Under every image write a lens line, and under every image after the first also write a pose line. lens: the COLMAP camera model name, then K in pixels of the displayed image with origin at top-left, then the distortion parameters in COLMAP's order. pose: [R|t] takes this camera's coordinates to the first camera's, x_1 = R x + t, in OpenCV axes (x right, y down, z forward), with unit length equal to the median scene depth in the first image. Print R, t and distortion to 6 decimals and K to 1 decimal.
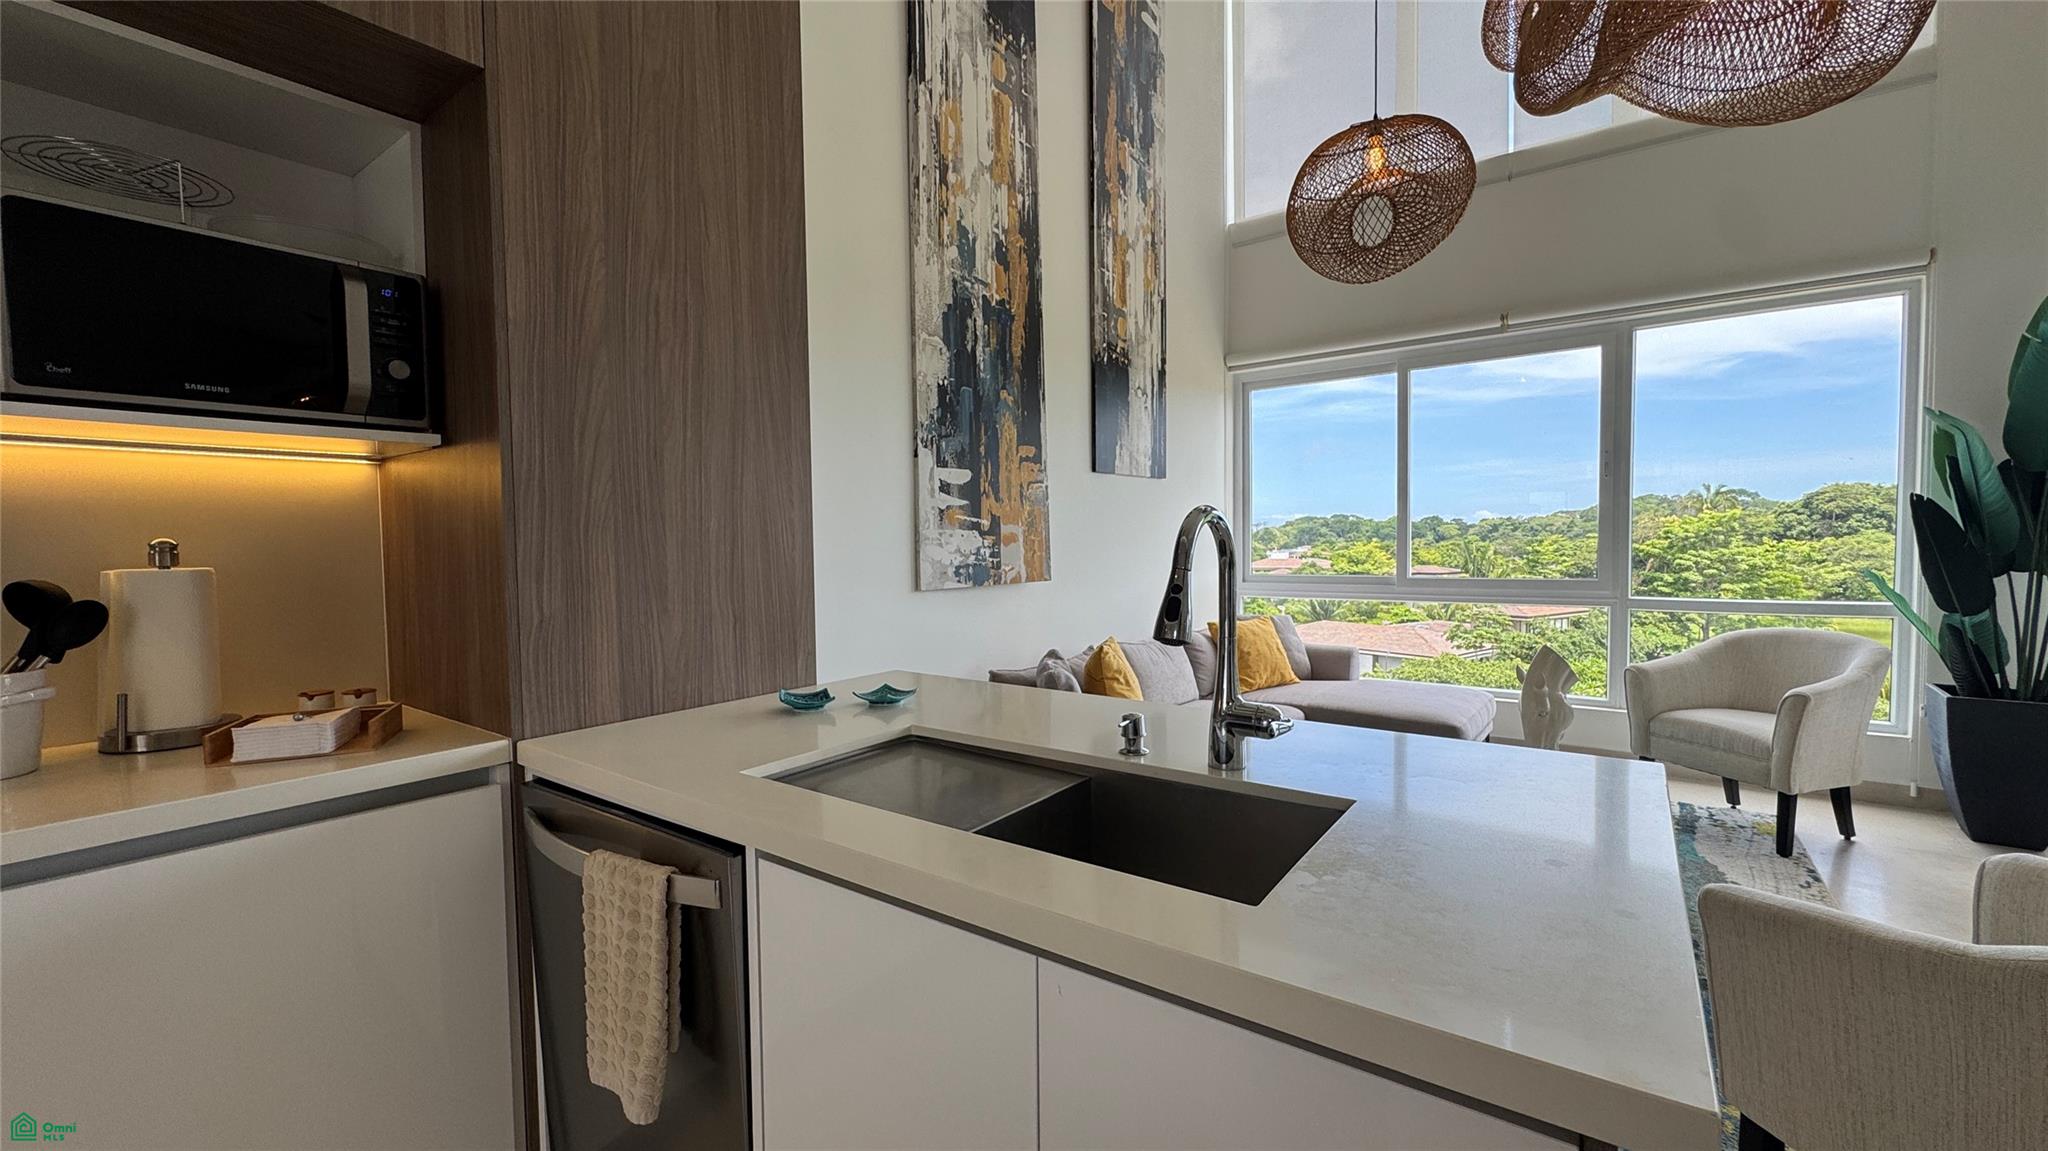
lens RADIAL K [[816.5, 0, 1022.6], [0, 816.5, 574.6], [0, 0, 1]] dist [-0.003191, -0.000072]
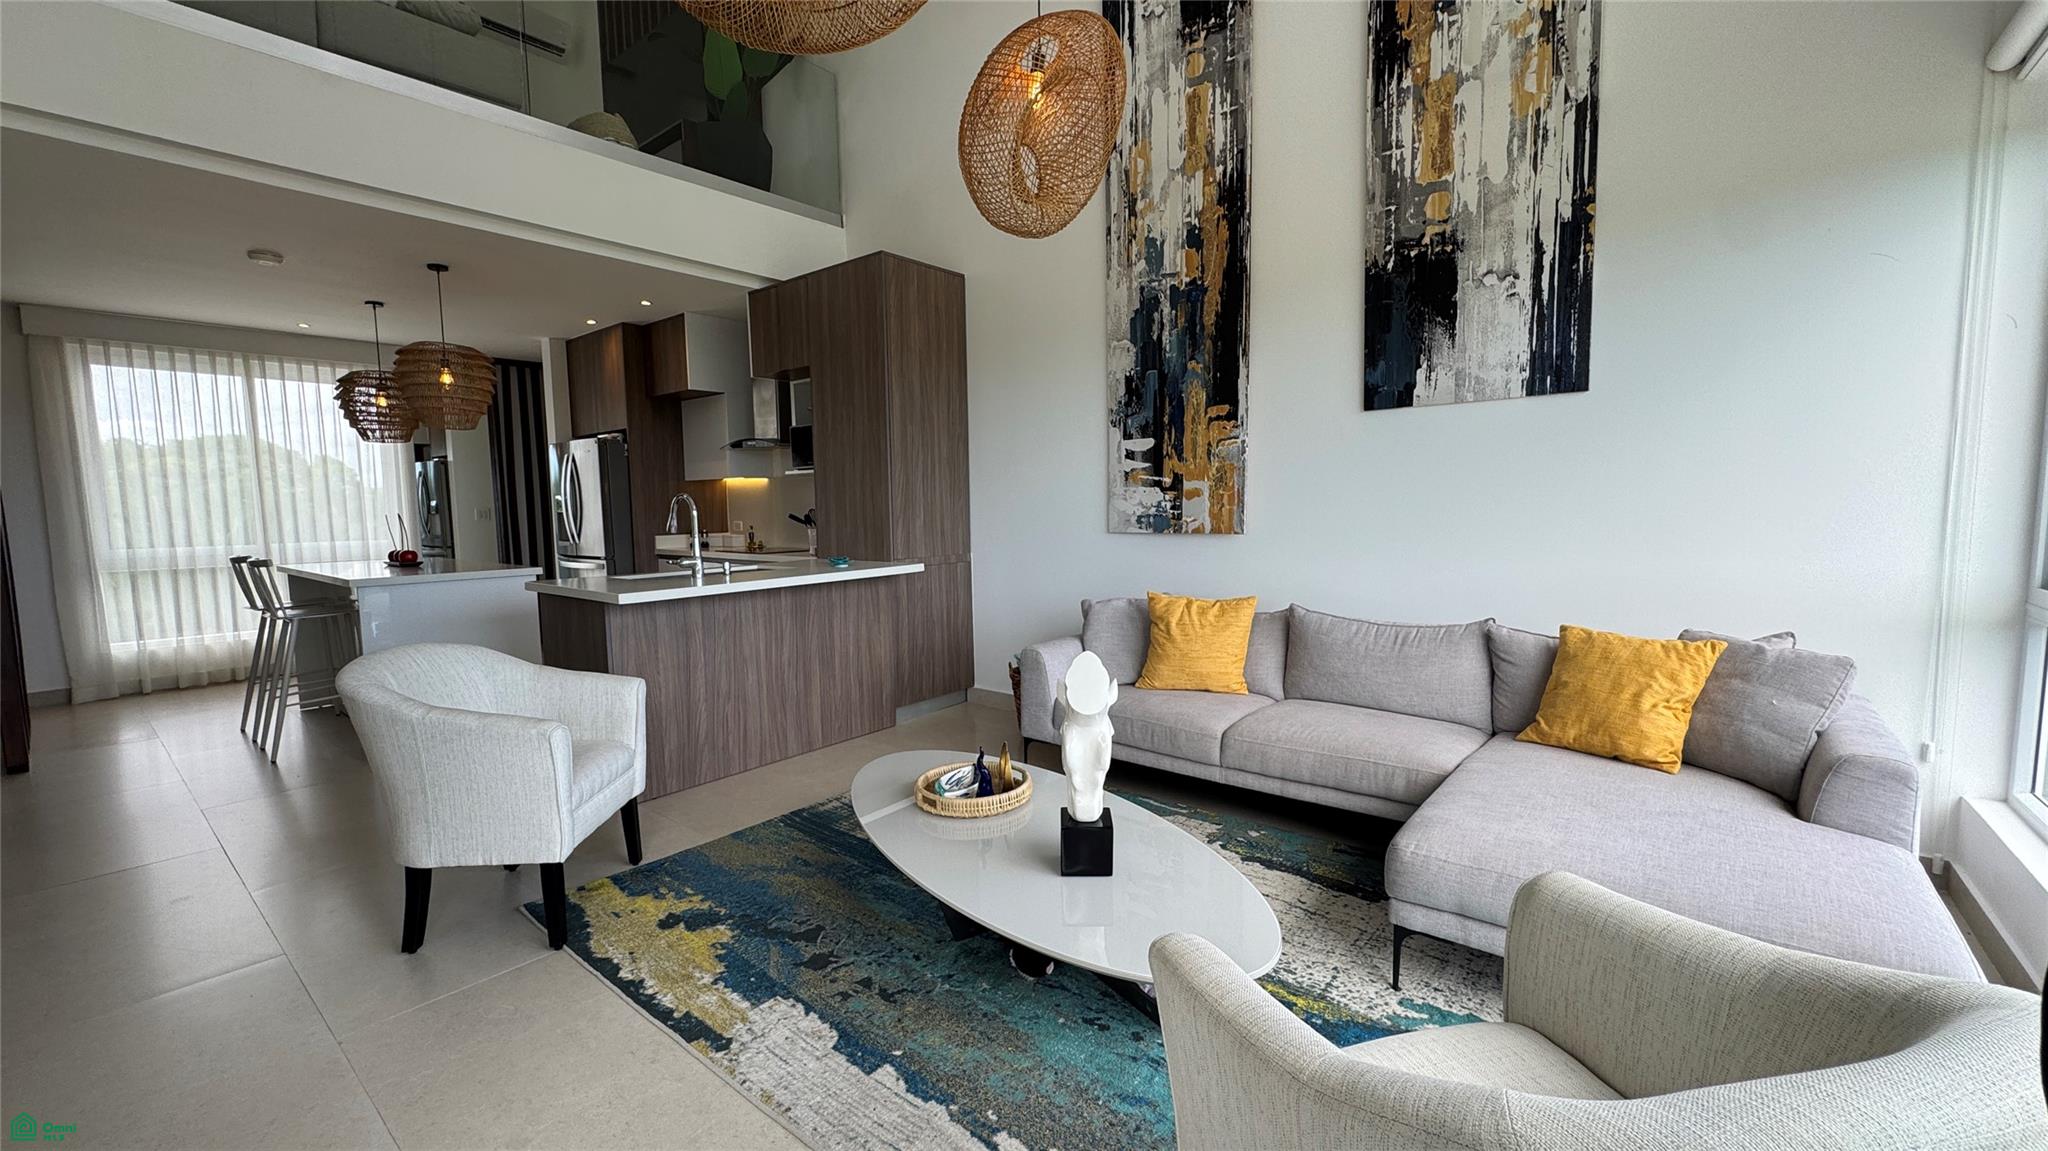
lens RADIAL K [[816.5, 0, 1023.0], [0, 816.5, 575.0], [0, 0, 1]] dist [-0.003191, -0.000072]
pose [[-0.046081, 0.102702, -0.993644, 1.132120], [-0.025169, 0.994266, 0.103933, -0.043504], [0.998621, 0.029798, -0.043232, 0.822261]]
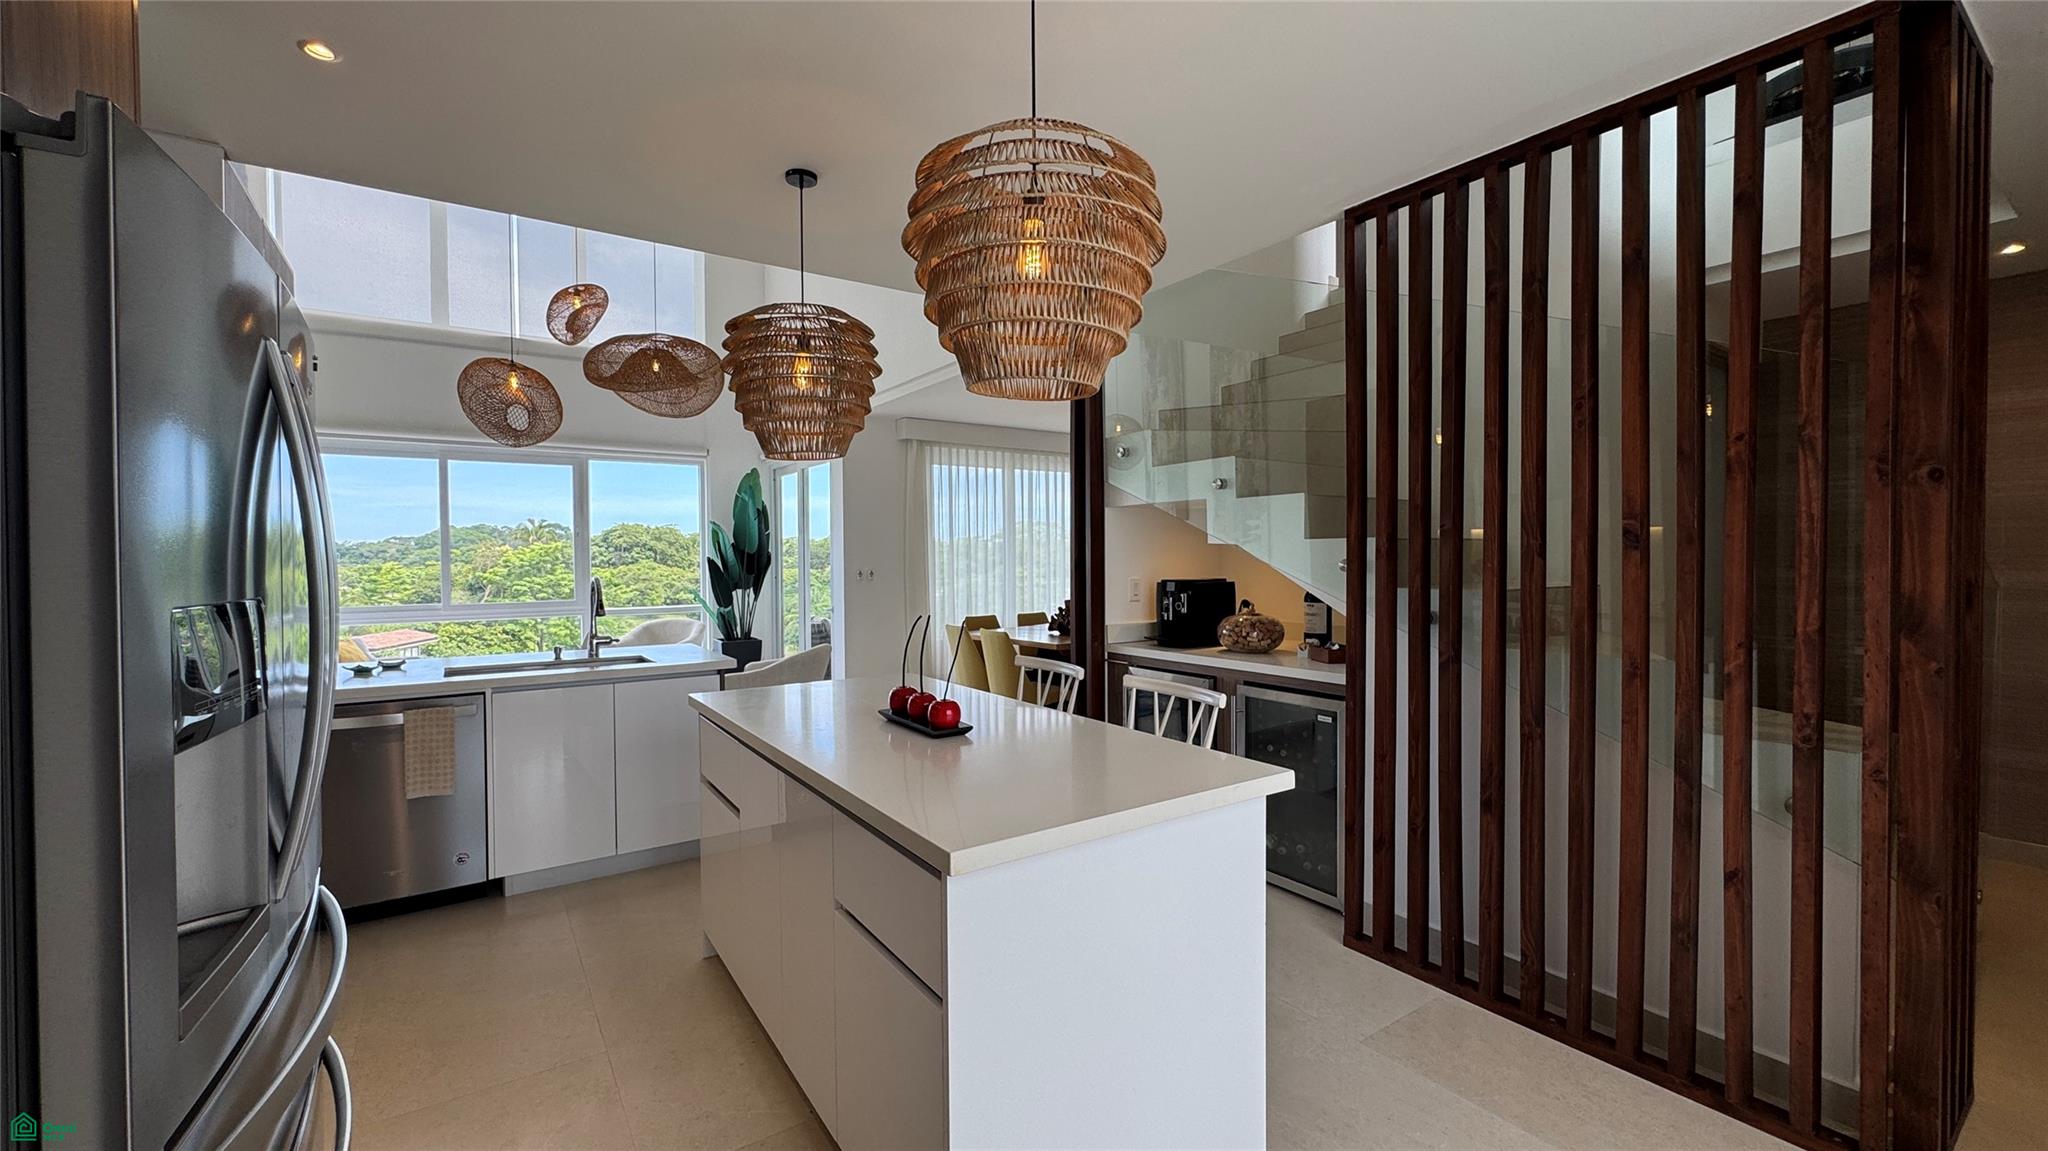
lens RADIAL K [[816.5, 0, 1023.8], [0, 816.5, 576.3], [0, 0, 1]] dist [-0.003191, -0.000072]
pose [[0.322906, -0.011060, 0.946366, -0.788911], [0.040768, 0.999166, -0.002234, -0.001925], [-0.945552, 0.039303, 0.323088, -0.583734]]
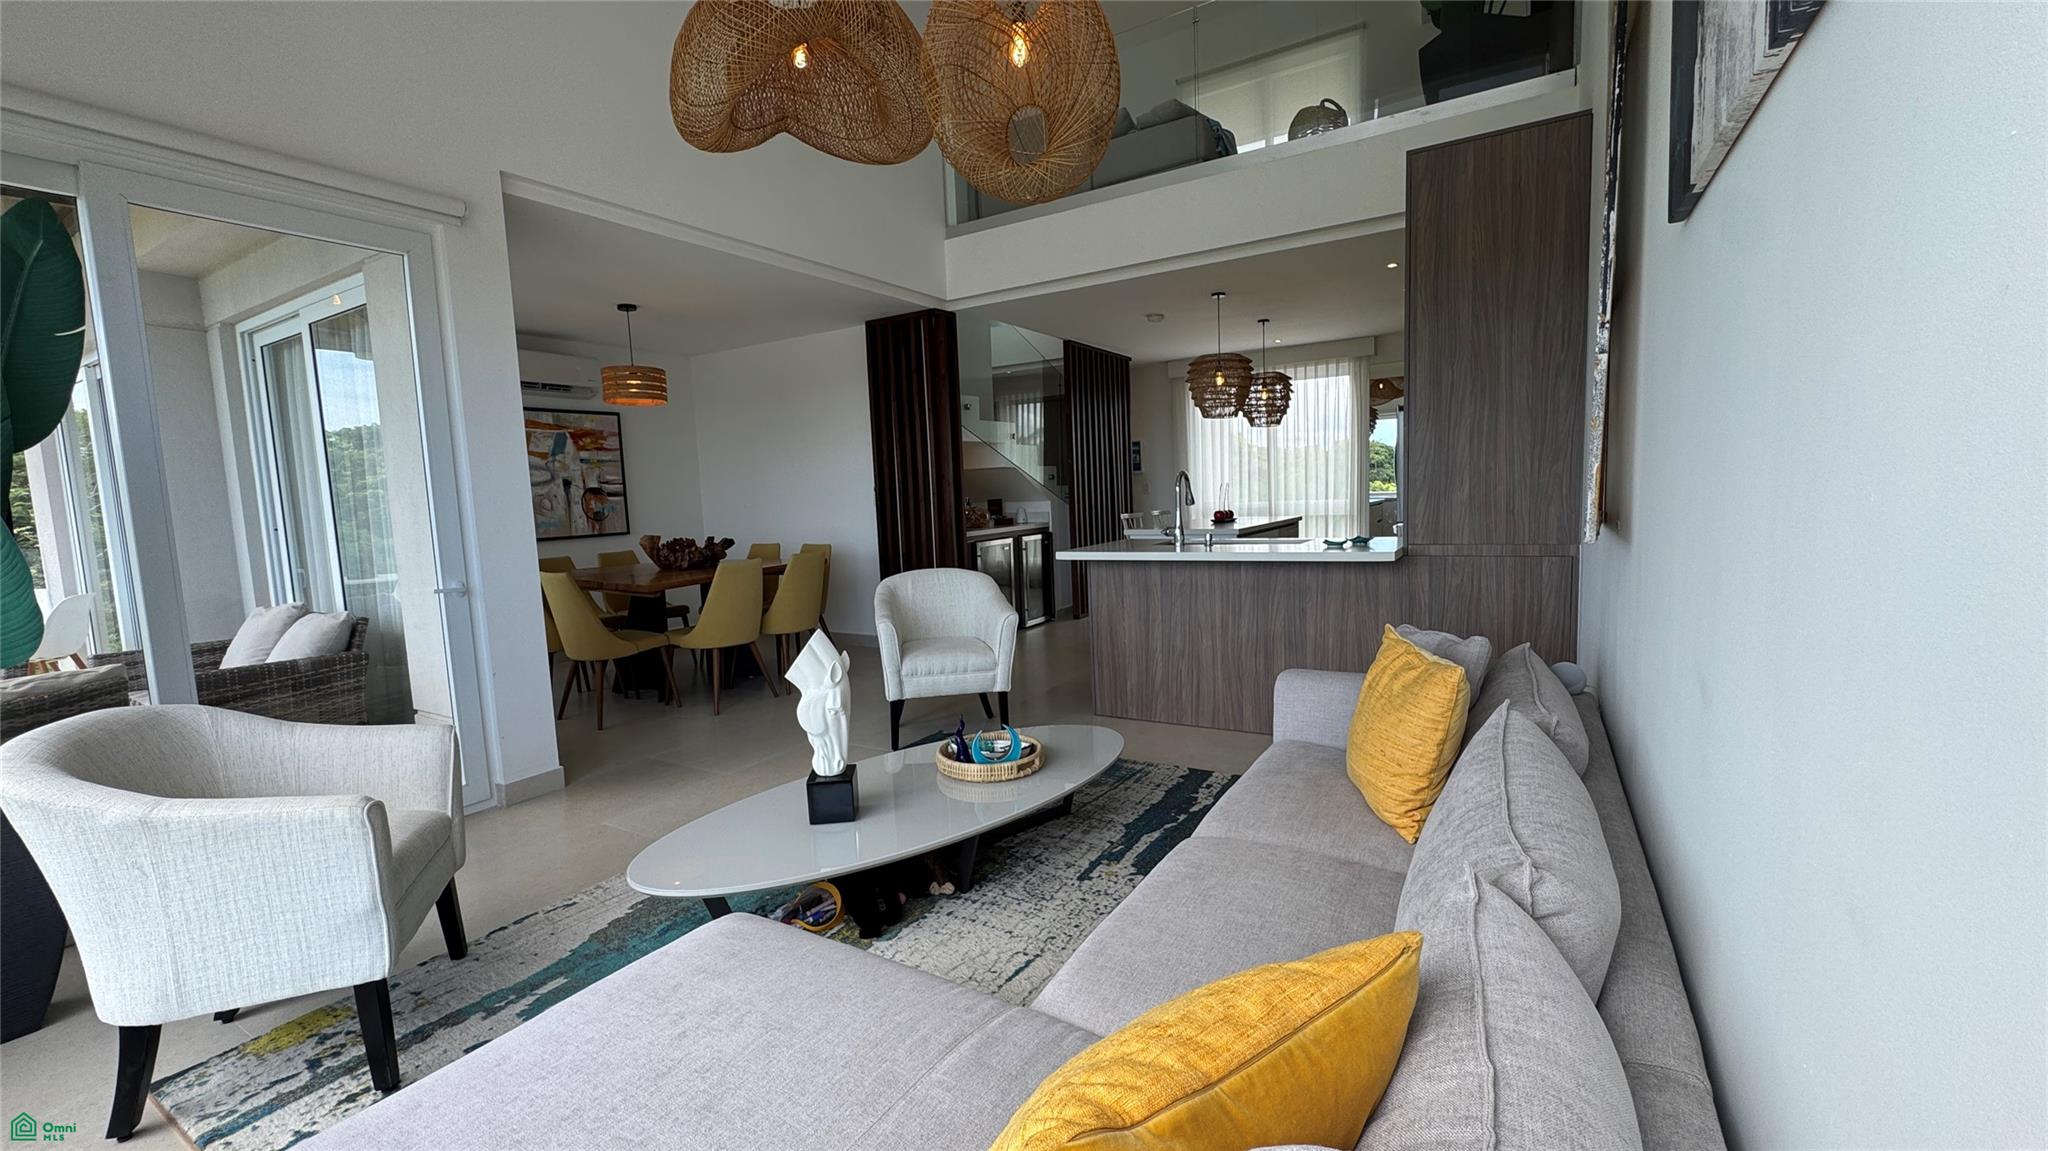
lens RADIAL K [[816.5, 0, 1022.3], [0, 816.5, 574.5], [0, 0, 1]] dist [-0.003191, -0.000072]
pose [[-0.994362, 0.062474, -0.085682, 0.427785], [0.049600, 0.988201, 0.144912, -0.063493], [0.093724, 0.139845, -0.985728, 1.533161]]
